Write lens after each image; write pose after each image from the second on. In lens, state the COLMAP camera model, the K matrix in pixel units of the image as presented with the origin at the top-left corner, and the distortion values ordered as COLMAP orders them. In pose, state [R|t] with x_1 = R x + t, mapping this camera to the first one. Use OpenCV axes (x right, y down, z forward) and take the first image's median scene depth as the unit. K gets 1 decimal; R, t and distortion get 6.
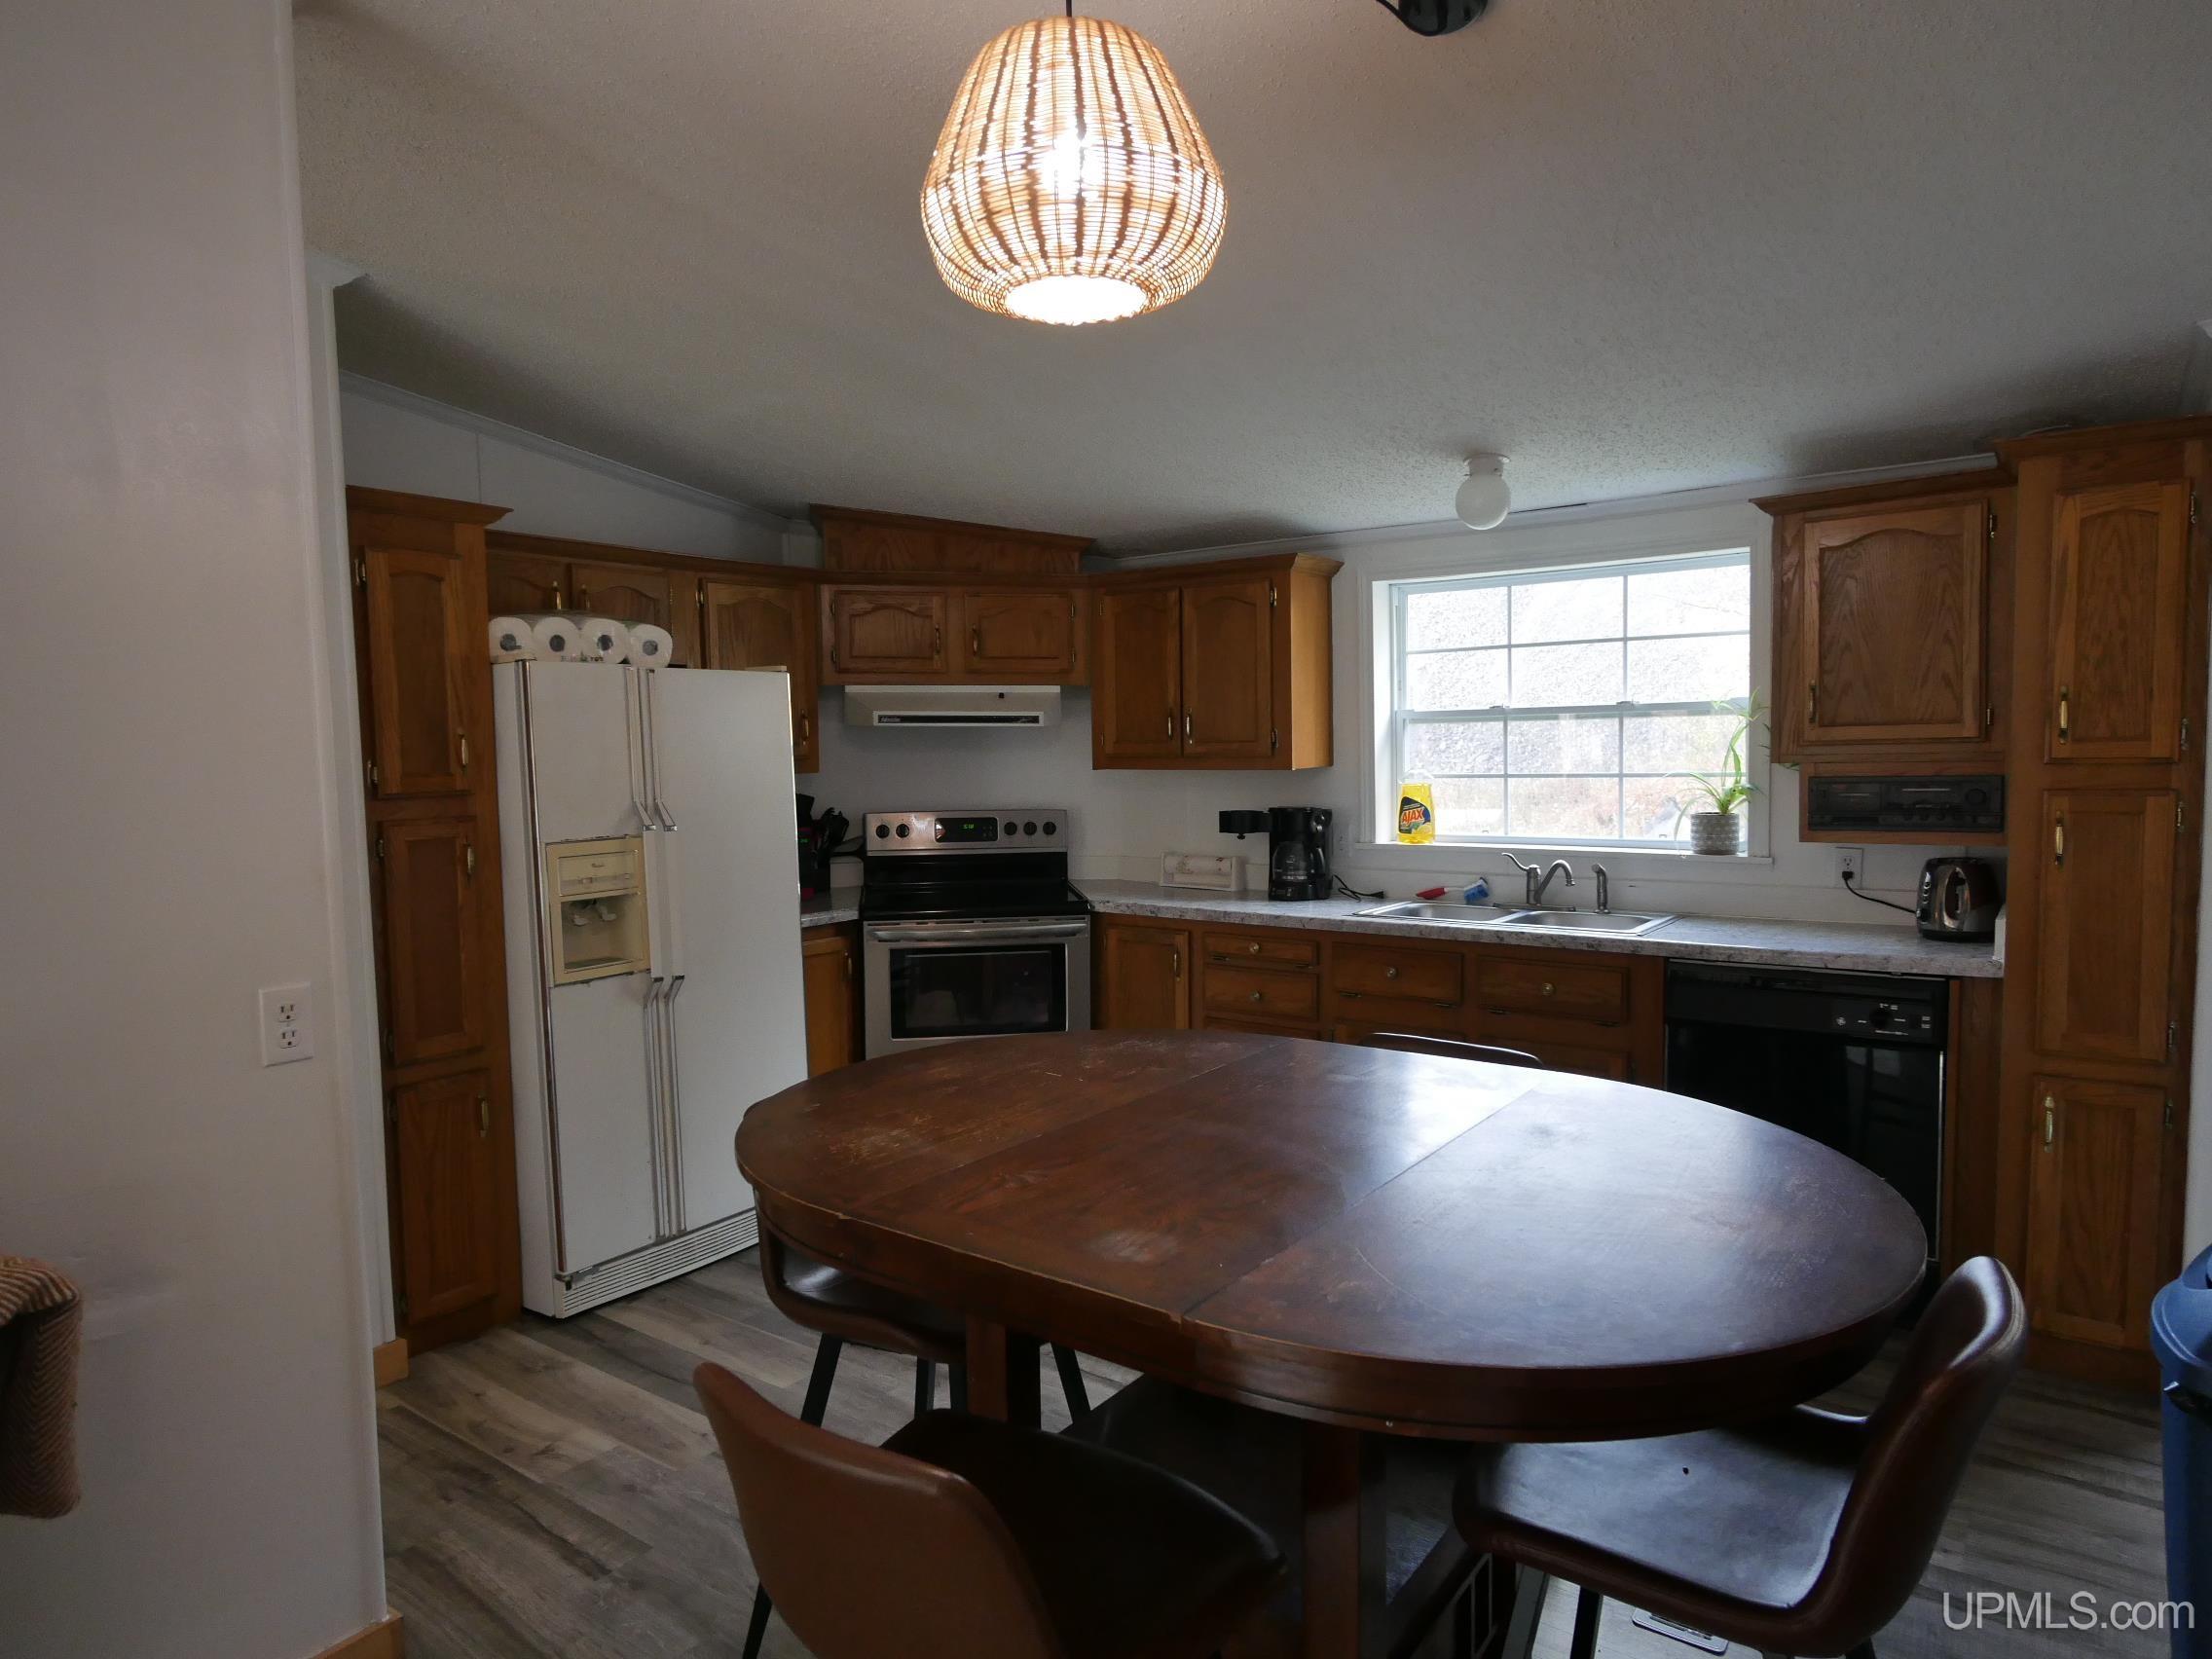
lens RADIAL K [[1323.3, 0, 1103.7], [0, 1323.3, 822.0], [0, 0, 1]] dist [-0.000576, -0.000063]
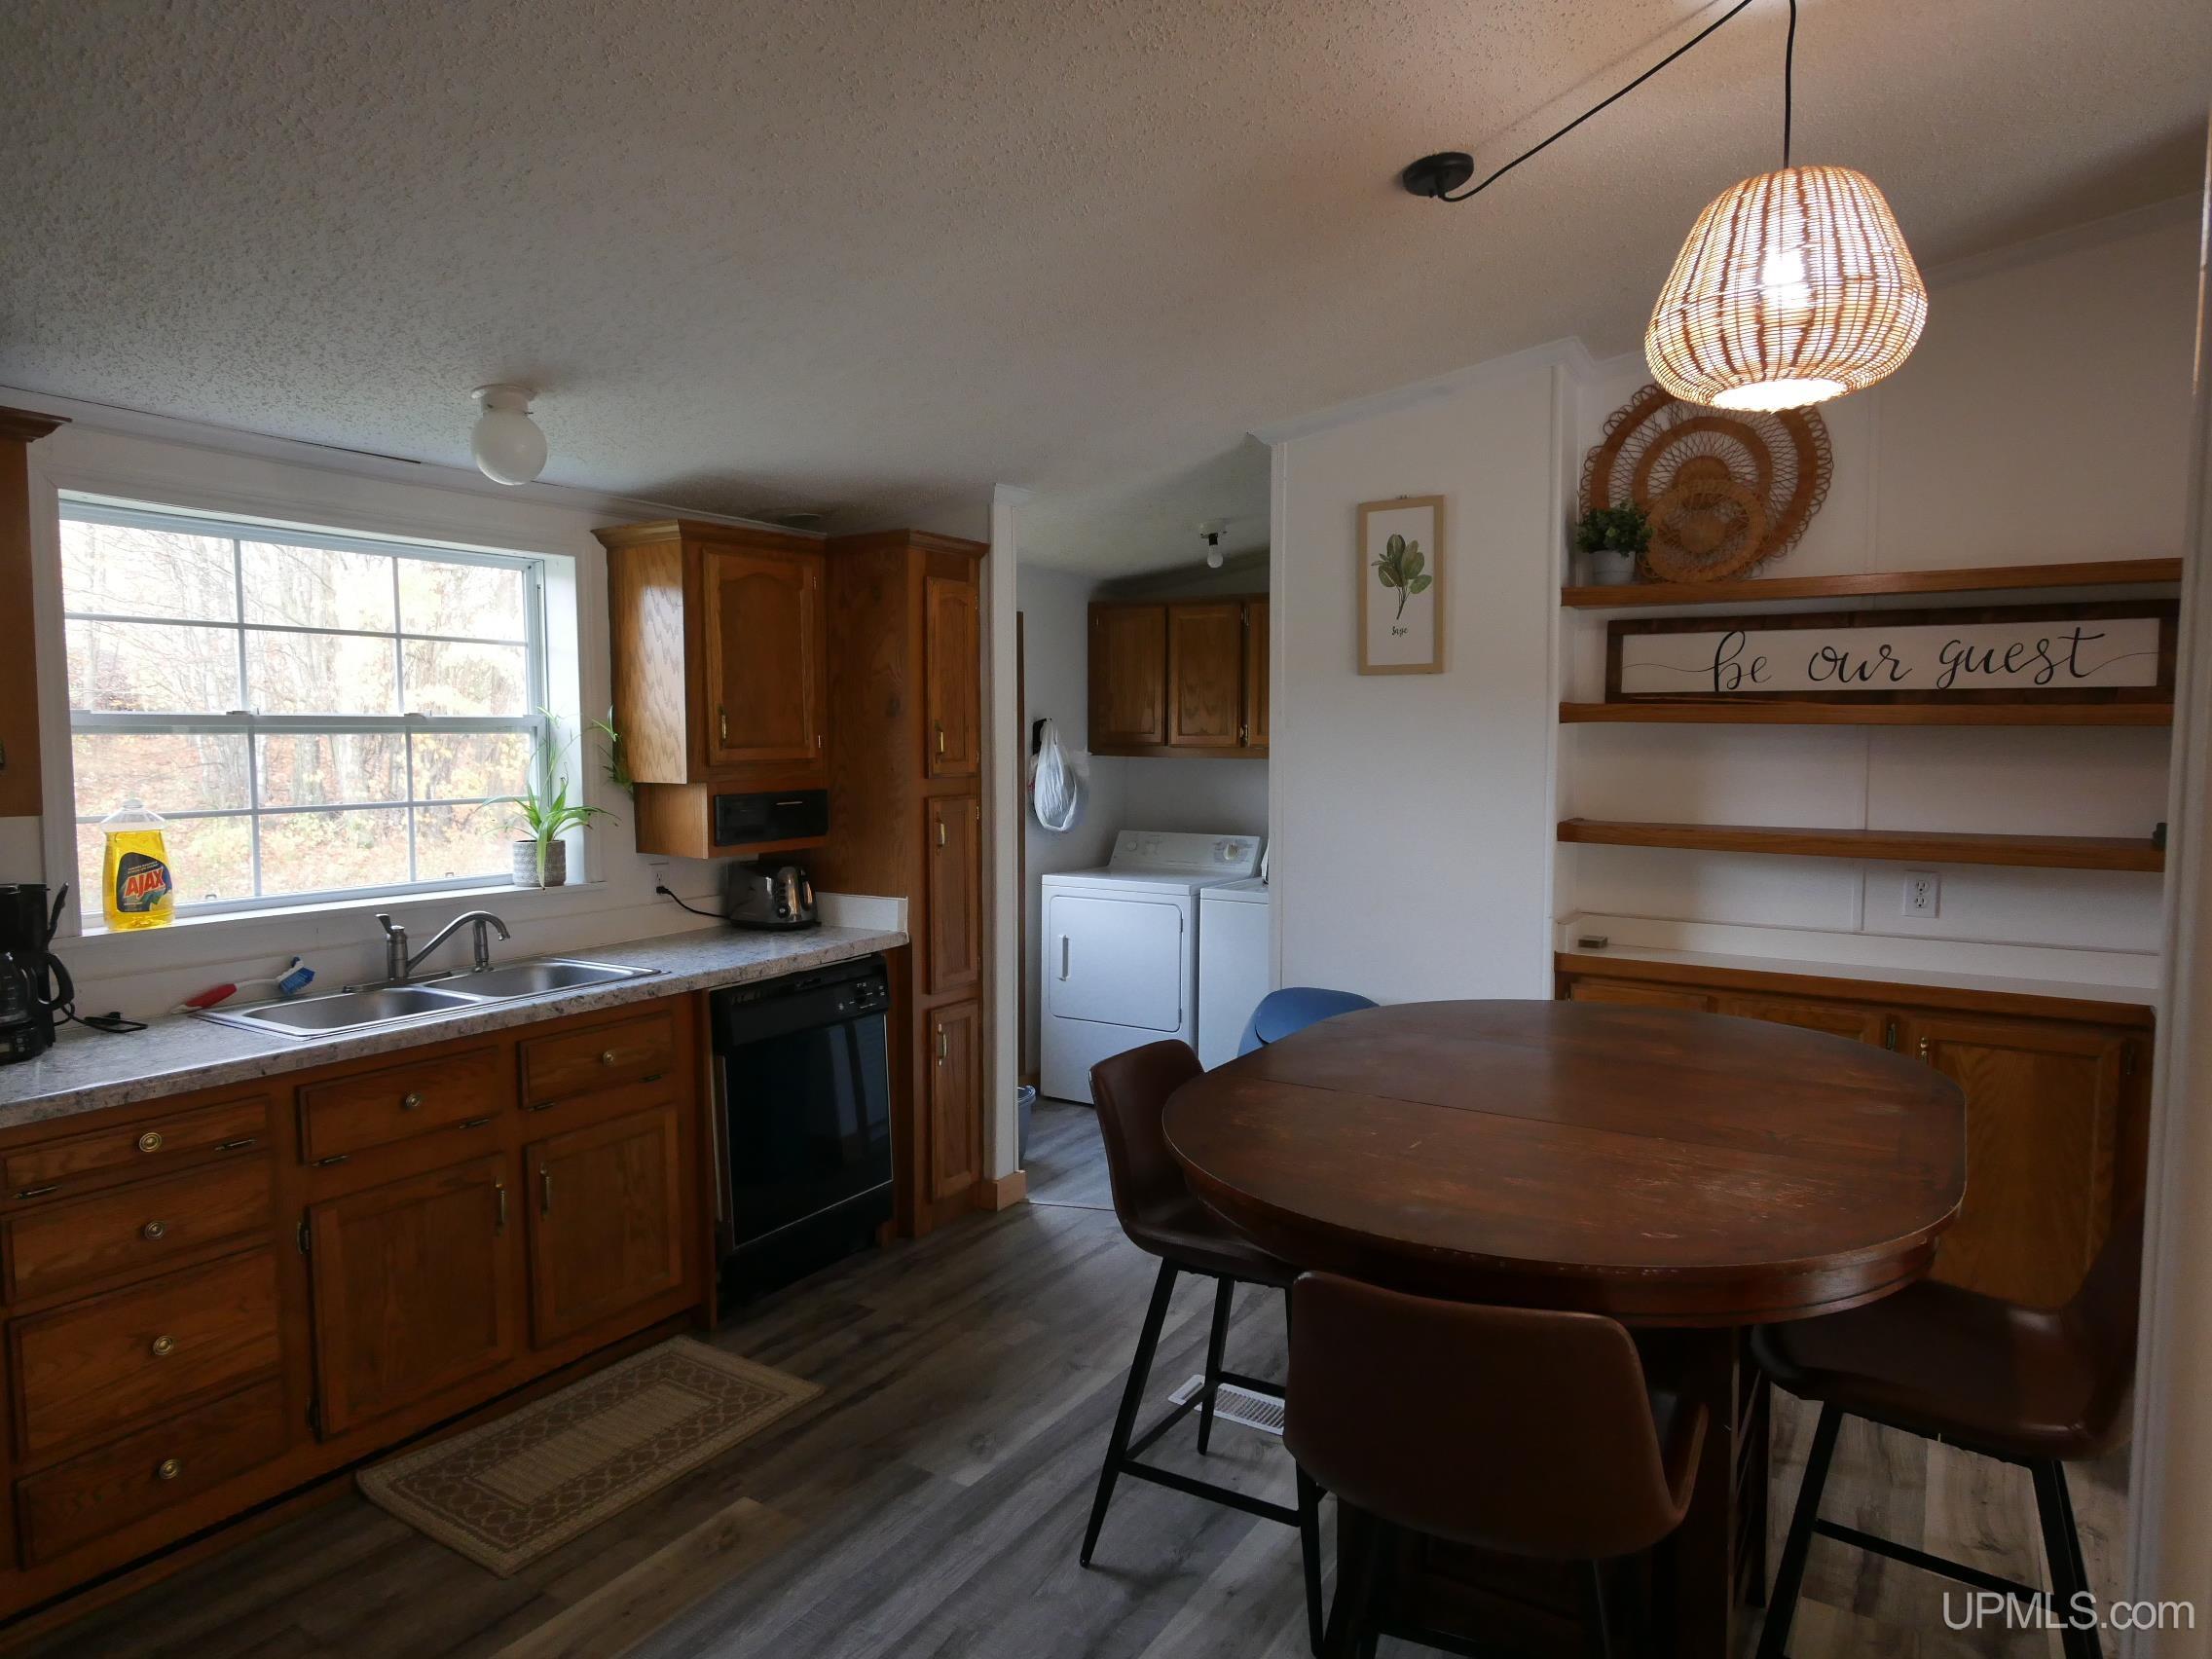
lens RADIAL K [[1323.3, 0, 1100.2], [0, 1323.3, 824.9], [0, 0, 1]] dist [-0.000576, -0.000063]
pose [[-0.066919, -0.046269, 0.996685, -0.454273], [0.061833, 0.996812, 0.050426, -0.038443], [-0.995841, 0.065002, -0.063845, 0.646758]]
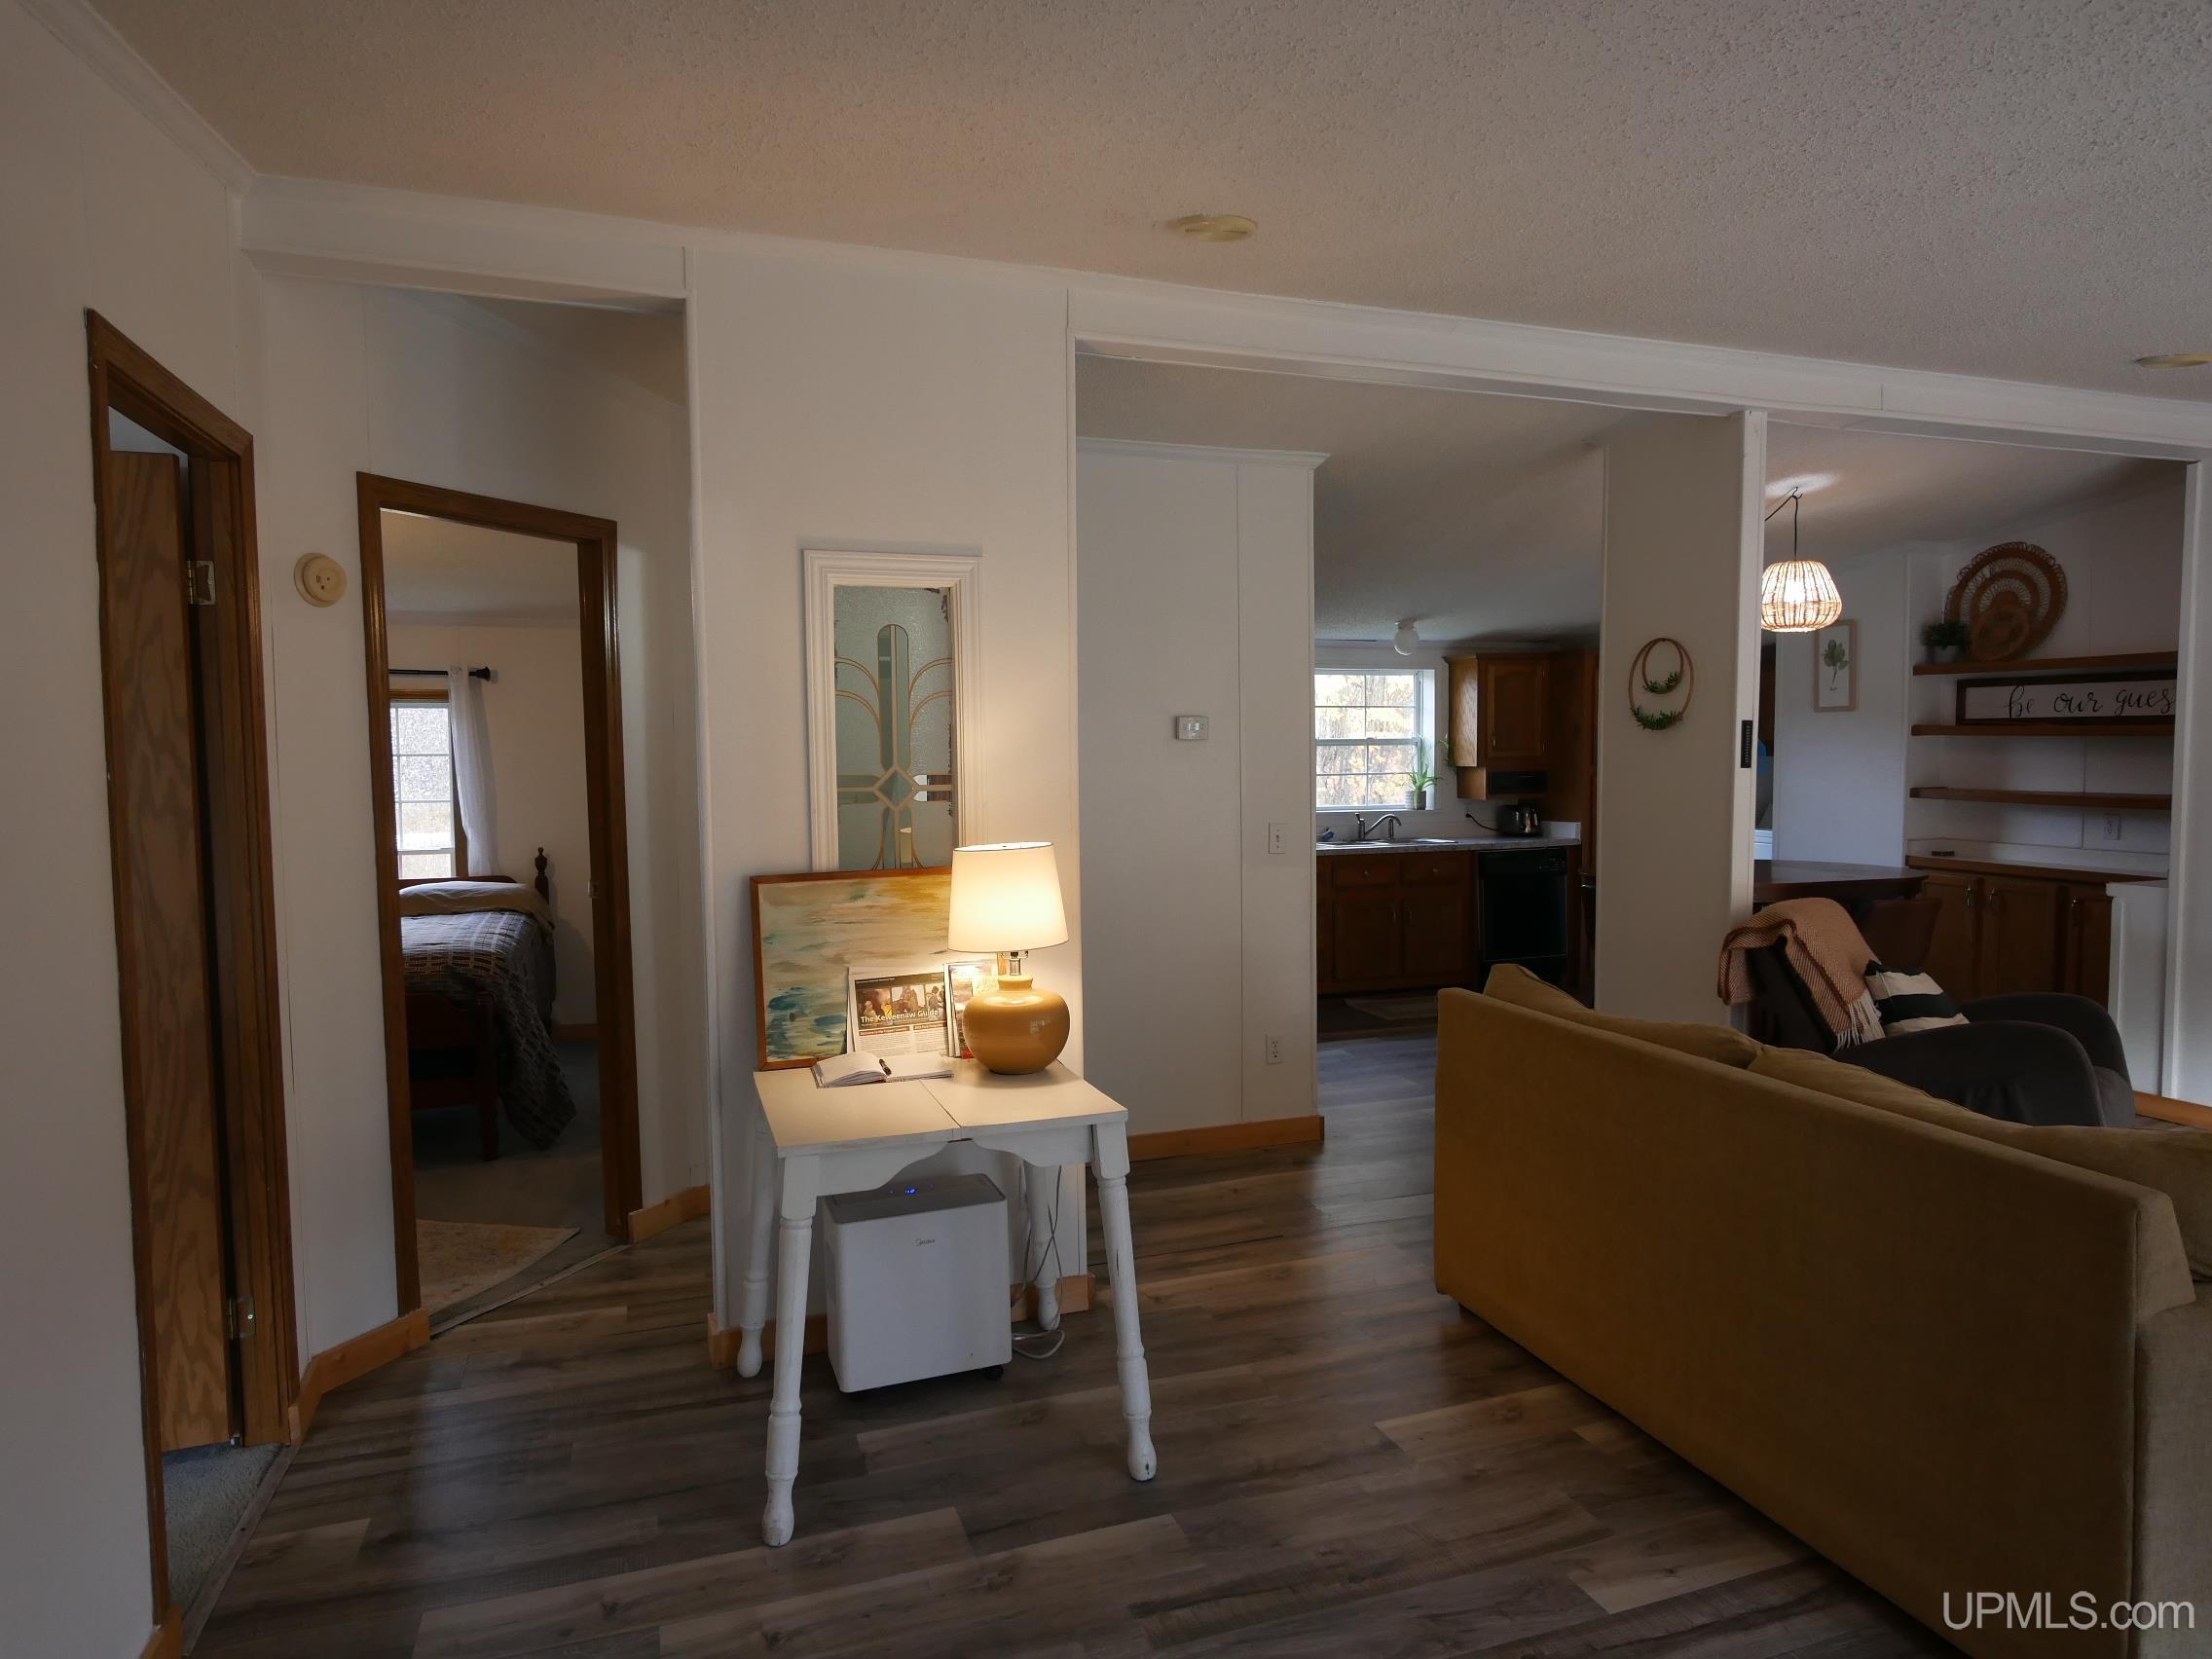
lens RADIAL K [[1323.3, 0, 1103.8], [0, 1323.3, 823.8], [0, 0, 1]] dist [-0.000576, -0.000063]
pose [[0.562317, -0.031789, 0.826311, -1.547625], [0.046887, 0.998879, 0.006521, 0.008845], [-0.825592, 0.035076, 0.563177, 0.198715]]
